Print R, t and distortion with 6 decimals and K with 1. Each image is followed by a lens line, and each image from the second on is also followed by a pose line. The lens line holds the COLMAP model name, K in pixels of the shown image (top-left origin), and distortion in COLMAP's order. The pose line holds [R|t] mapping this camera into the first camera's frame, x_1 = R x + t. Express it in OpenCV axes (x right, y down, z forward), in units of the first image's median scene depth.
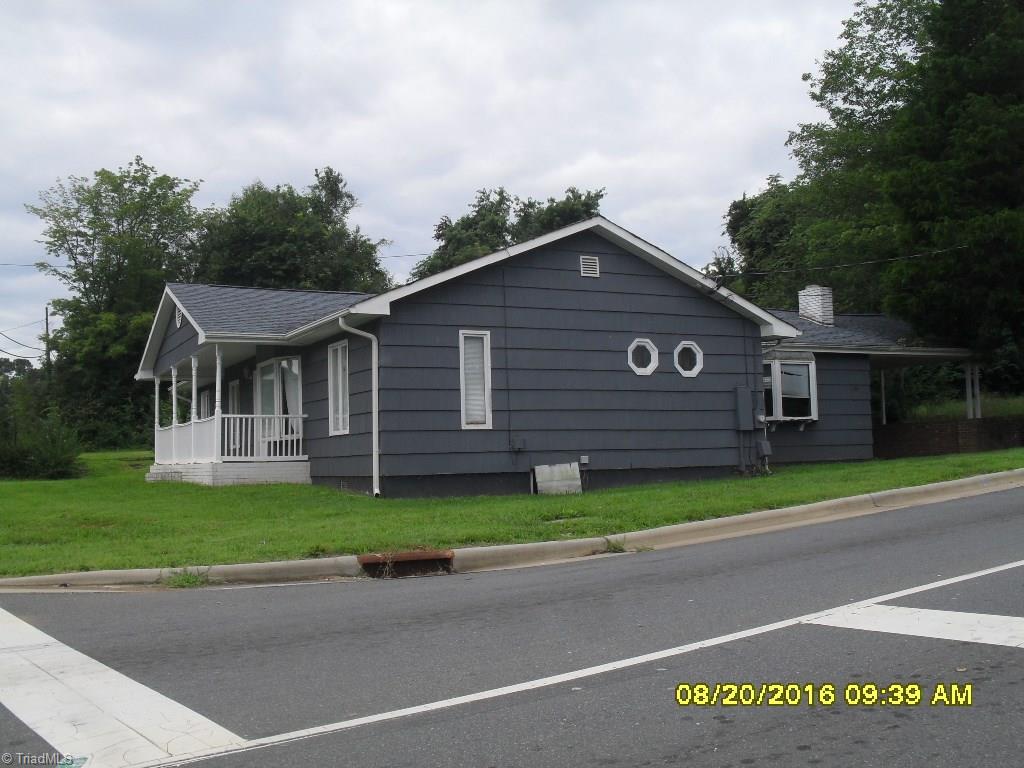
lens RADIAL K [[1115.3, 0, 508.3], [0, 1115.3, 399.4], [0, 0, 1]] dist [-0.228569, 0.303463]
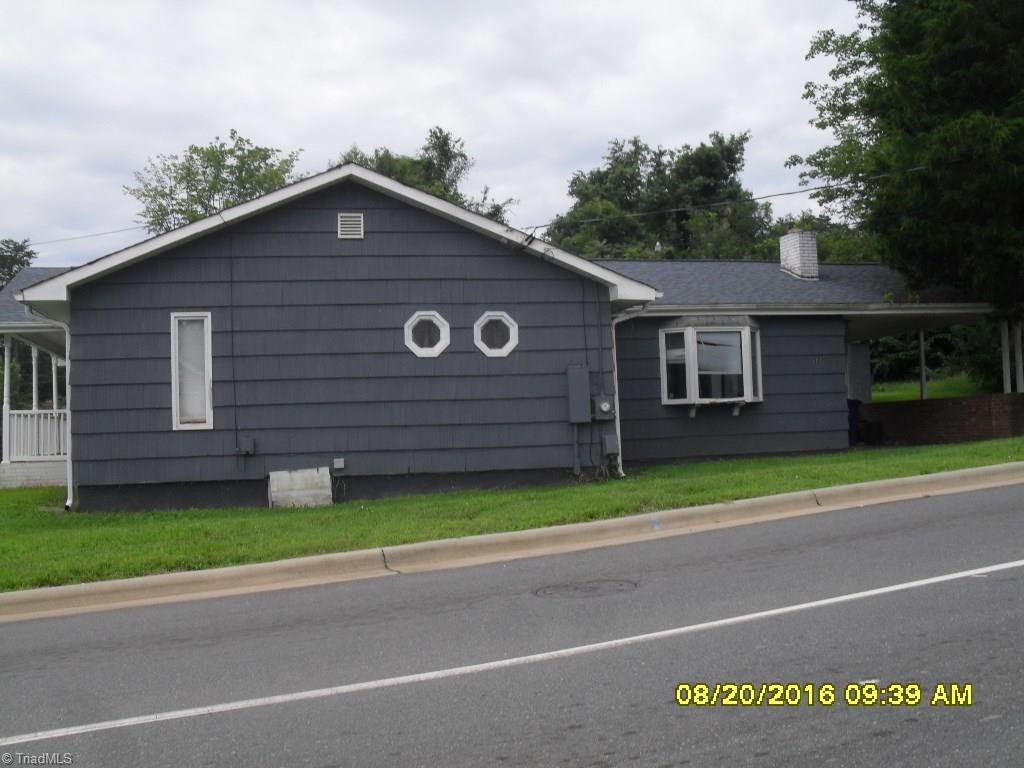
lens RADIAL K [[1115.3, 0, 508.3], [0, 1115.3, 399.4], [0, 0, 1]] dist [-0.228569, 0.303463]
pose [[0.968612, -0.014763, -0.248141, 0.361544], [0.023972, 0.999130, 0.034132, -0.016494], [0.247421, -0.039009, 0.968123, 0.225668]]
